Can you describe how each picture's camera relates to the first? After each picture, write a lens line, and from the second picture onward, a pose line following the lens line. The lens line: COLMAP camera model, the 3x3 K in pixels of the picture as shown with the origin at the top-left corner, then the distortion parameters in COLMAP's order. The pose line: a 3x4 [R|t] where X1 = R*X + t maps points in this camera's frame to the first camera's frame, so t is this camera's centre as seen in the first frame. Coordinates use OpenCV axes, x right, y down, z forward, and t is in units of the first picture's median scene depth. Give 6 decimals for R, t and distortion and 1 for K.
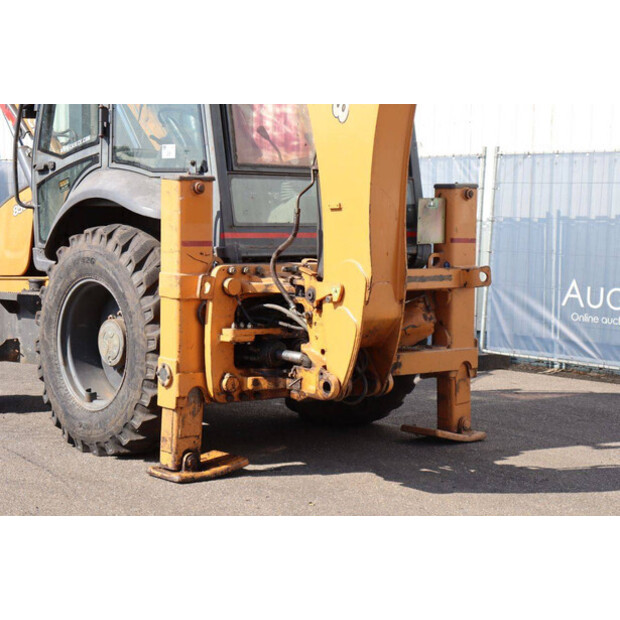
lens RADIAL K [[1333.9, 0, 310.0], [0, 1333.9, 310.0], [0, 0, 1]] dist [0.326958, -0.110397]
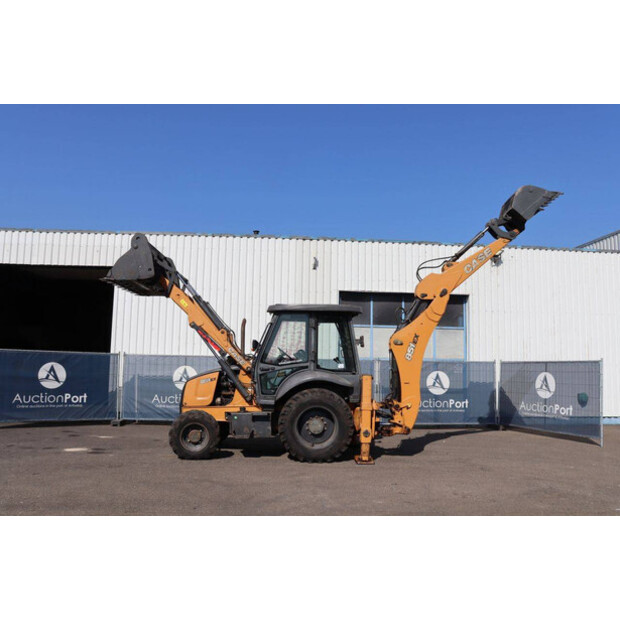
lens RADIAL K [[509.3, 0, 310.0], [0, 509.3, 310.0], [0, 0, 1]] dist [-0.125529, 0.008686]
pose [[0.621095, 0.101759, 0.777101, -1.194861], [0.028311, 0.987975, -0.152000, -0.070492], [-0.783224, 0.116407, 0.610746, 0.290134]]
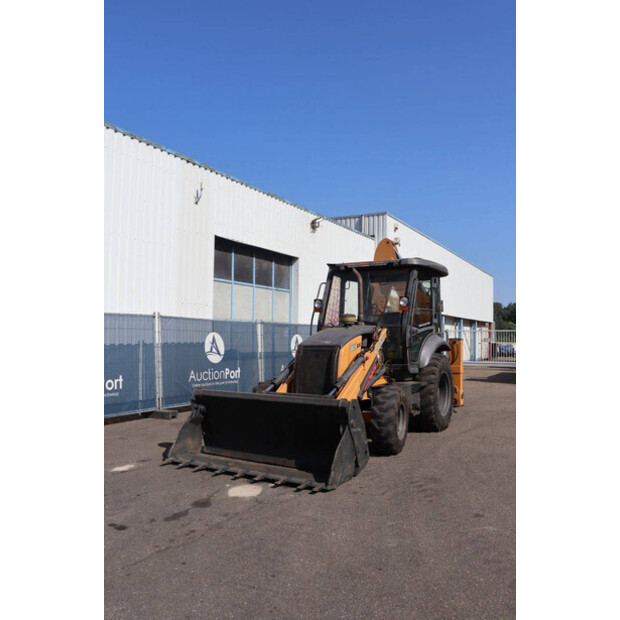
lens RADIAL K [[542.9, 0, 310.0], [0, 542.9, 310.0], [0, 0, 1]] dist [-0.106995, 0.002581]
pose [[-0.328284, 0.046545, 0.943432, -1.284378], [0.050546, 0.998220, -0.031660, -0.146713], [-0.943226, 0.037293, -0.330052, 1.797208]]
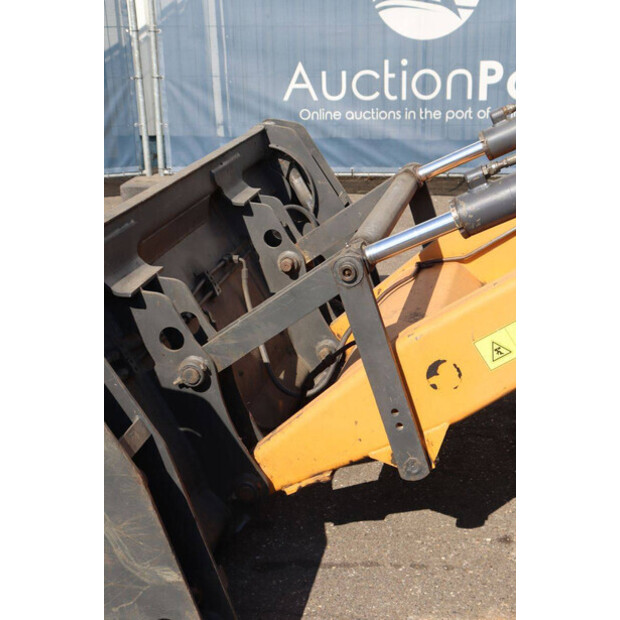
lens RADIAL K [[1041.4, 0, 310.0], [0, 1041.4, 310.0], [0, 0, 1]] dist [0.194736, 0.020999]
pose [[0.792507, -0.201290, 0.575687, -0.601597], [0.051861, 0.962785, 0.265247, -0.096209], [-0.607654, -0.180355, 0.773452, 1.208019]]
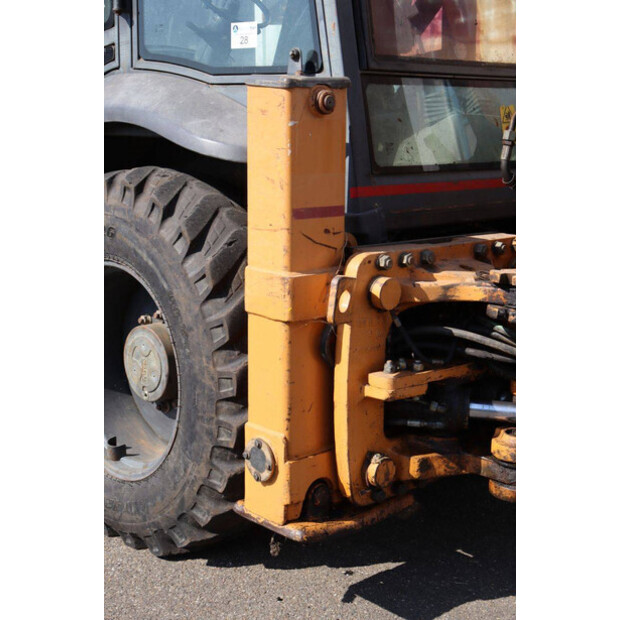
lens RADIAL K [[990.0, 0, 310.0], [0, 990.0, 310.0], [0, 0, 1]] dist [0.157298, 0.111506]
pose [[0.998403, -0.019994, 0.052839, -0.106288], [0.013981, 0.993631, 0.111810, -0.053671], [-0.054738, -0.110893, 0.992324, 0.601178]]
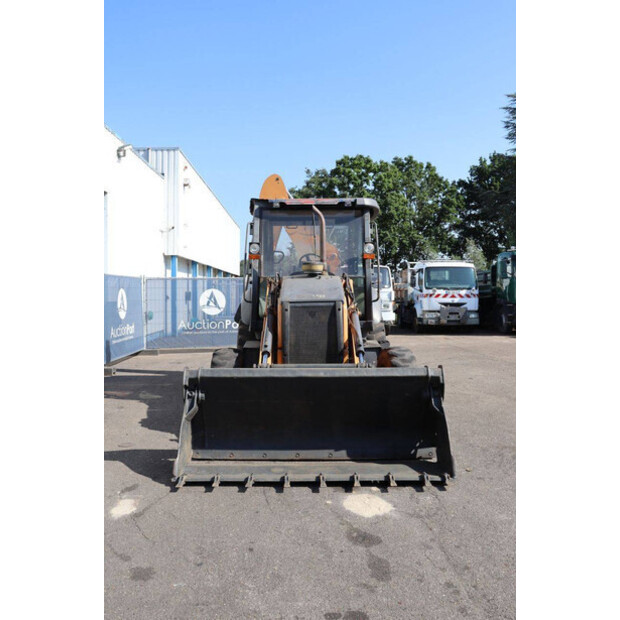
lens RADIAL K [[566.3, 0, 310.0], [0, 566.3, 310.0], [0, 0, 1]] dist [-0.099735, 0.001378]
pose [[-0.763319, -0.013722, 0.645876, -0.839997], [0.047932, 0.995816, 0.077803, -0.163215], [-0.644241, 0.090347, -0.759467, 2.096420]]
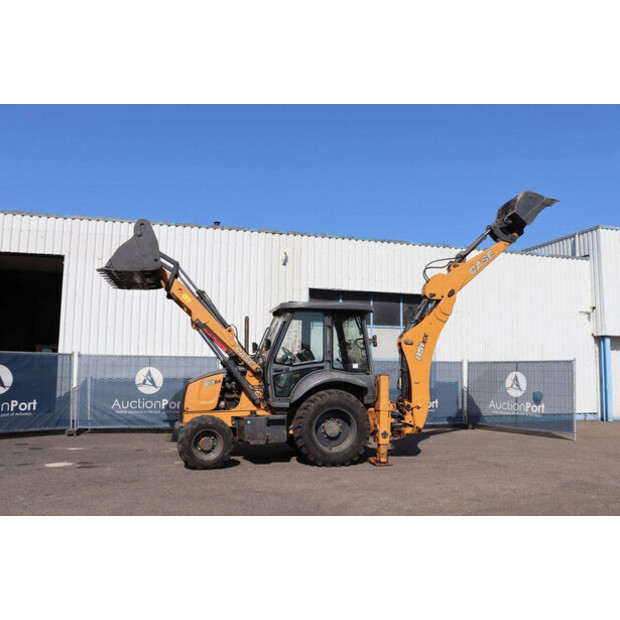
lens RADIAL K [[533.8, 0, 310.0], [0, 533.8, 310.0], [0, 0, 1]] dist [-0.109754, 0.011519]
pose [[0.454514, 0.106073, 0.884401, -1.362814], [0.042838, 0.989132, -0.140650, -0.080920], [-0.889709, 0.101814, 0.445031, 0.536613]]
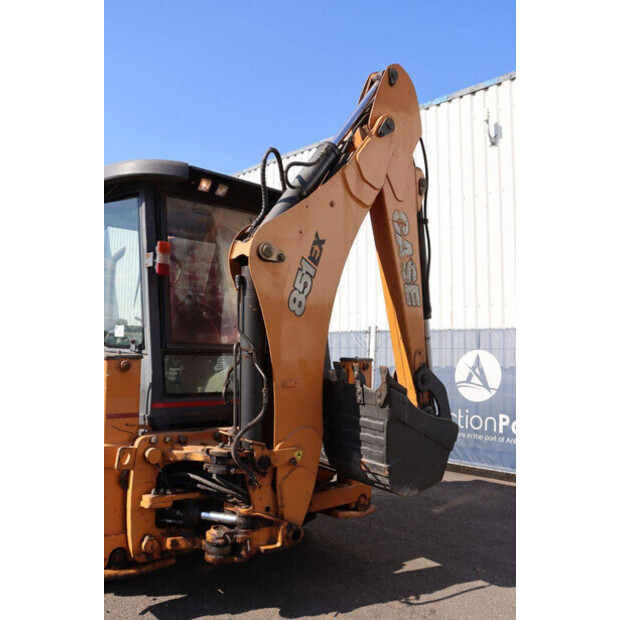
lens RADIAL K [[558.2, 0, 310.0], [0, 558.2, 310.0], [0, 0, 1]] dist [-0.137412, 0.145714]
pose [[0.999229, 0.017307, 0.035232, 0.050701], [-0.012217, 0.990092, -0.139887, -0.072511], [-0.037304, 0.139349, 0.989540, 0.522939]]
